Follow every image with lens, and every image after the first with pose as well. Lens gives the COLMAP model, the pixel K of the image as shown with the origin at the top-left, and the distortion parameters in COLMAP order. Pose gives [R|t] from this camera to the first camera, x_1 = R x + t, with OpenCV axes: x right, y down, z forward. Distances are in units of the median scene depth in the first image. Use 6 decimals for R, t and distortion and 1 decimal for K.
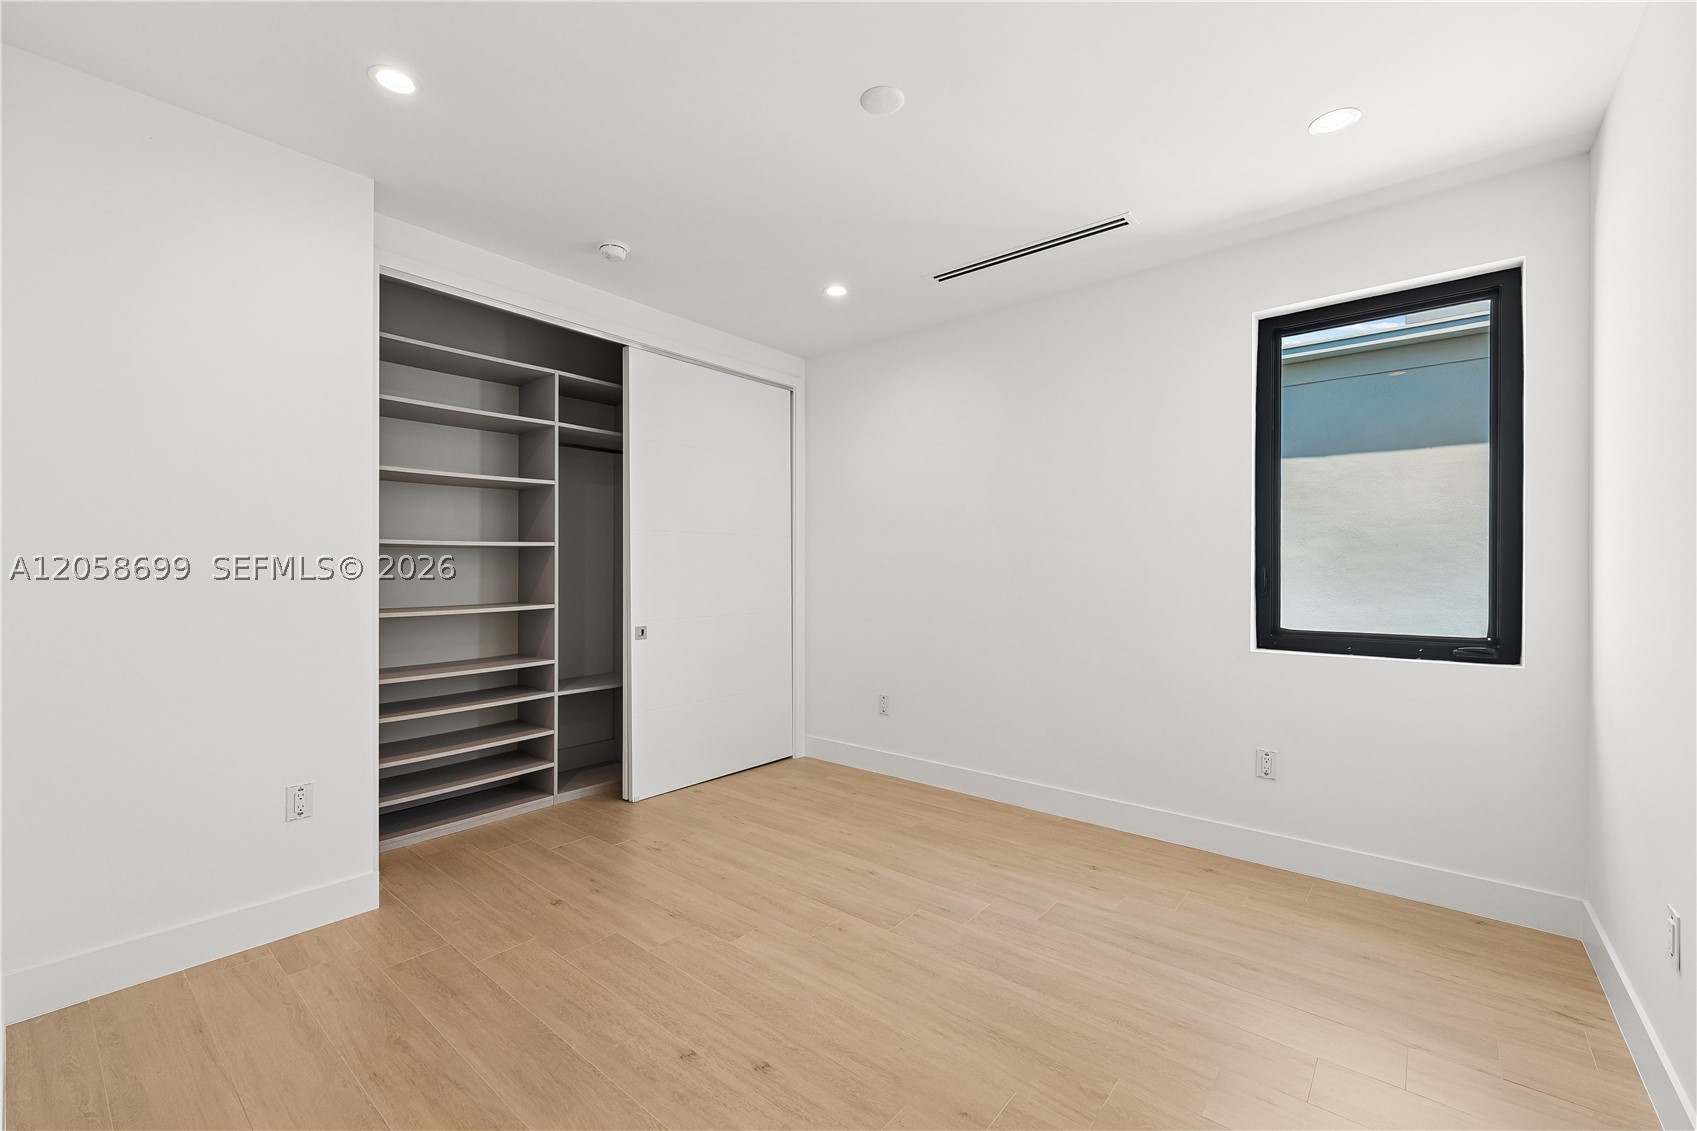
lens RADIAL K [[689.0, 0, 841.6], [0, 689.0, 550.3], [0, 0, 1]] dist [-0.001163, -0.000371]
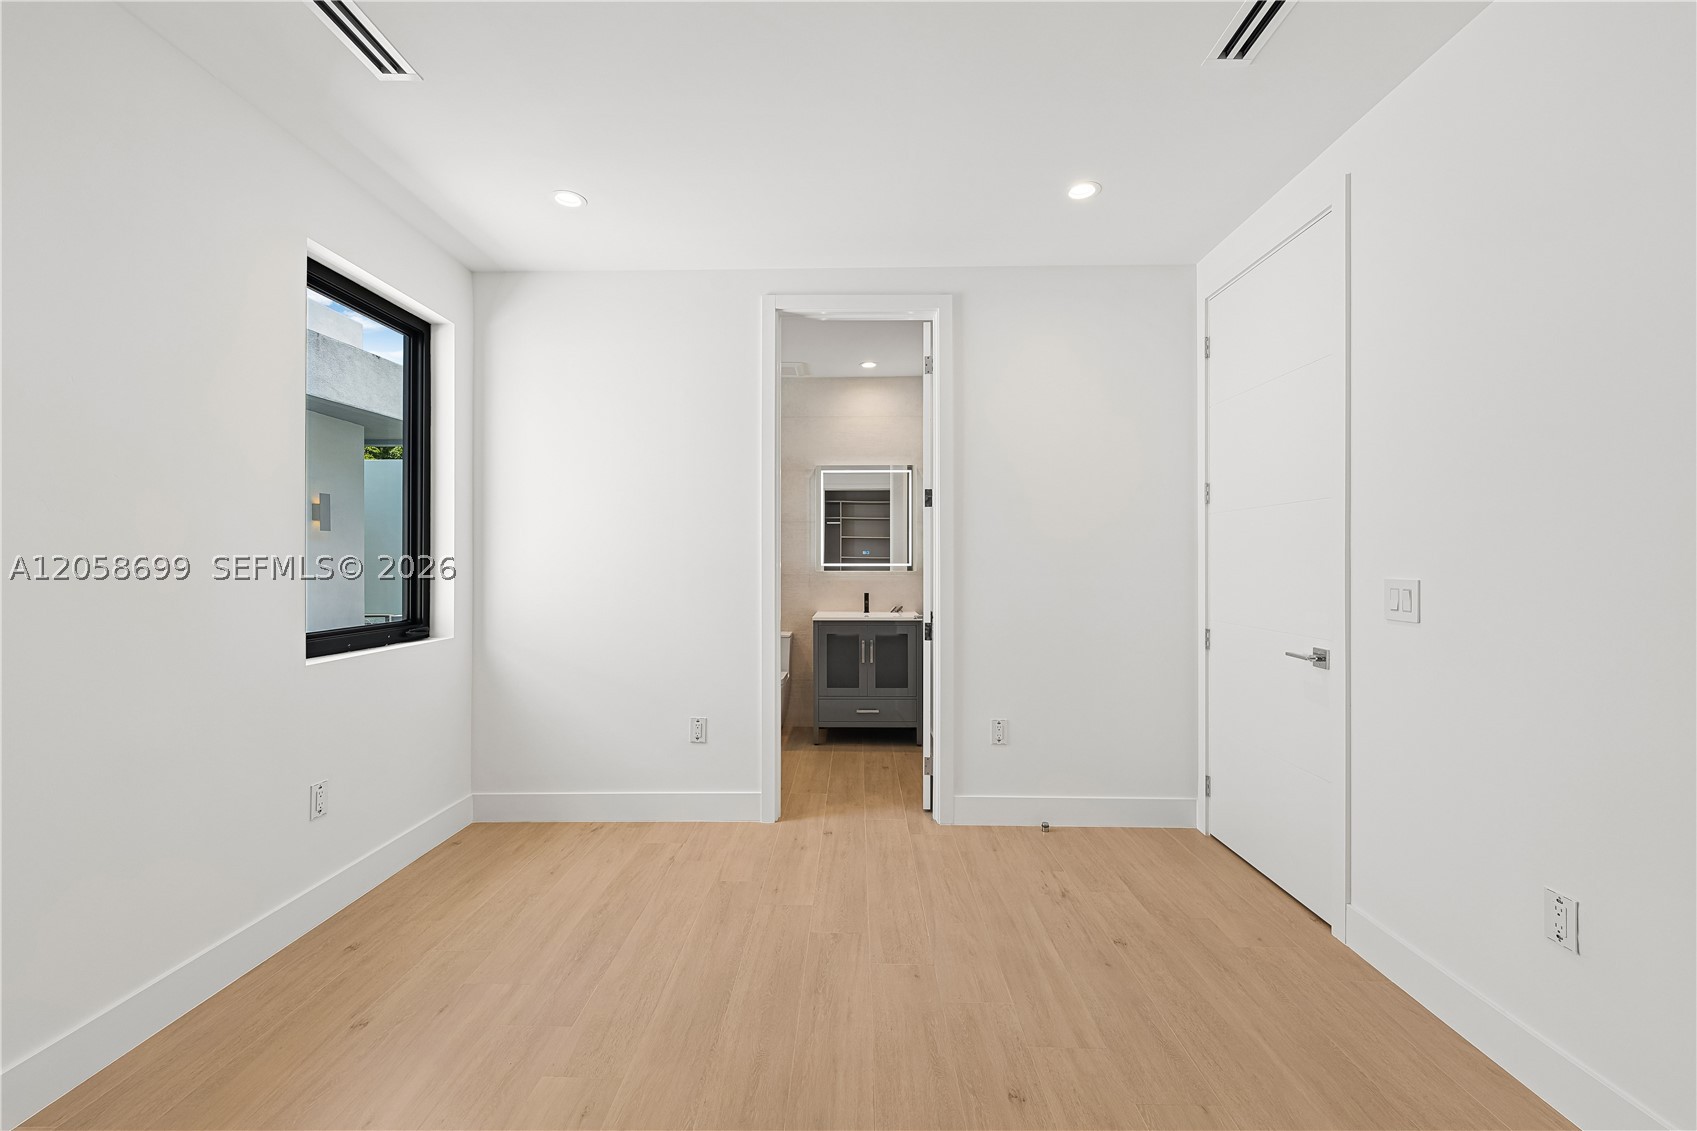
lens RADIAL K [[684.1, 0, 846.2], [0, 684.1, 560.1], [0, 0, 1]] dist [0.000229, -0.000120]
pose [[-0.622647, -0.000291, 0.782503, -0.512546], [-0.024141, 0.999531, -0.018838, 0.037034], [-0.782130, -0.030620, -0.622362, 1.312826]]
